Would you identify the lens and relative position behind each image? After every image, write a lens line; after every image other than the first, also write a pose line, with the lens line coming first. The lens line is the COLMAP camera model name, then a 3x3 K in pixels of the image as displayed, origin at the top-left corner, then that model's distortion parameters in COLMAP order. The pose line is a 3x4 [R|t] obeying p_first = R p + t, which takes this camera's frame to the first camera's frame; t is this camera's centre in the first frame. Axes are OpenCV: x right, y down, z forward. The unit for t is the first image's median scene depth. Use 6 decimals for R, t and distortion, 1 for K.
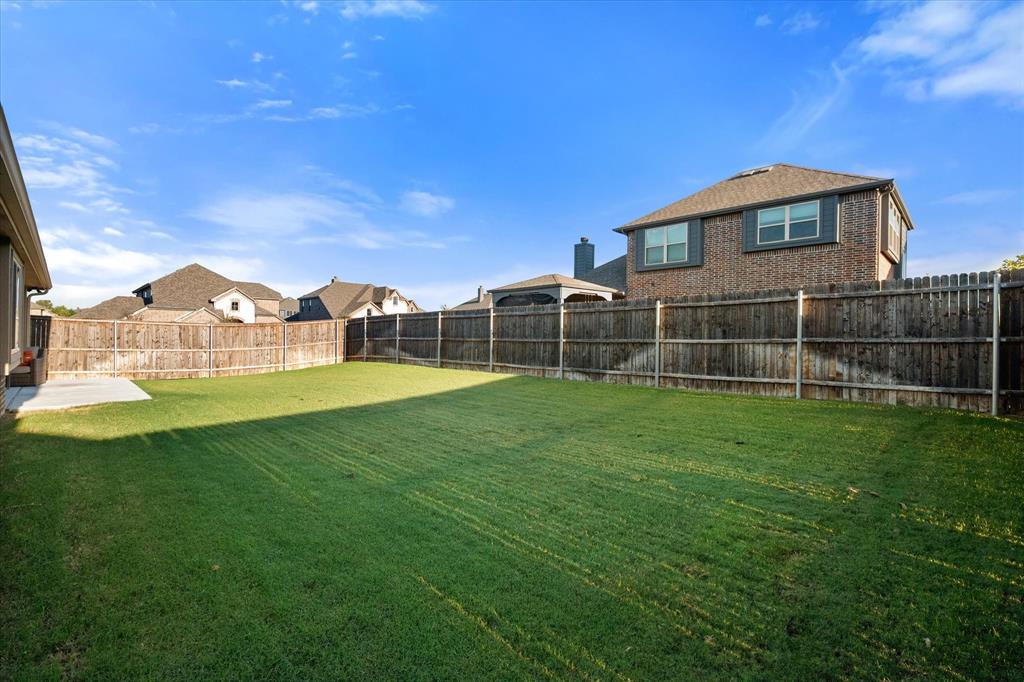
lens RADIAL K [[451.5, 0, 511.7], [0, 451.5, 342.3], [0, 0, 1]] dist [0.001606, -0.000012]
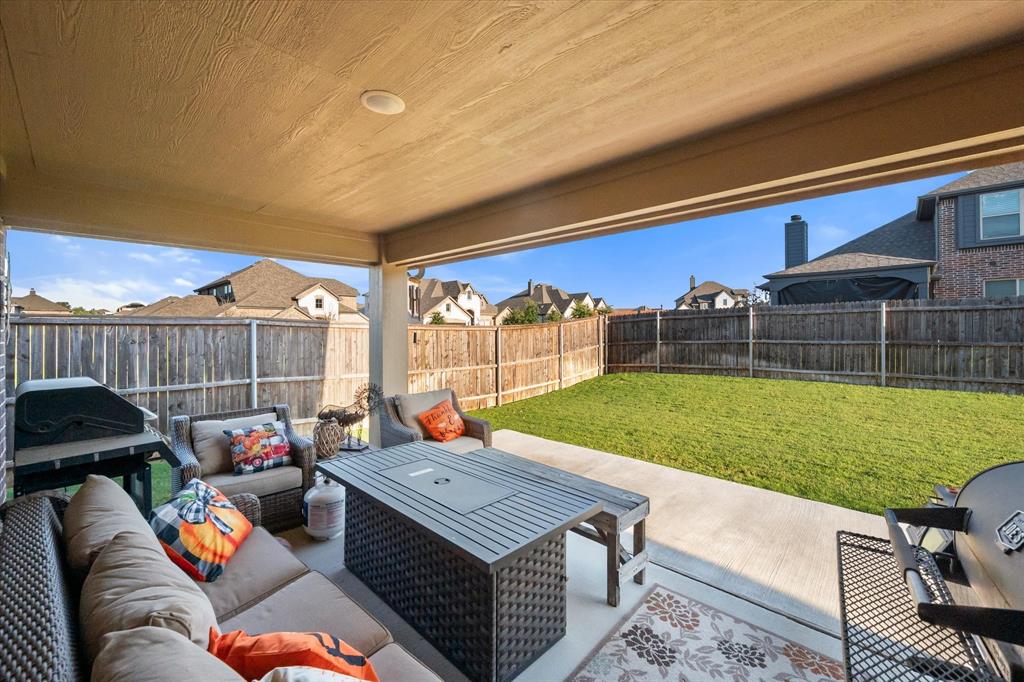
lens RADIAL K [[412.6, 0, 512.8], [0, 412.6, 331.4], [0, 0, 1]] dist [-0.000117, -0.000125]
pose [[0.998761, -0.022042, 0.044627, -0.556576], [0.022191, 0.999750, -0.002839, -0.026549], [-0.044553, 0.003826, 0.999000, 0.314825]]
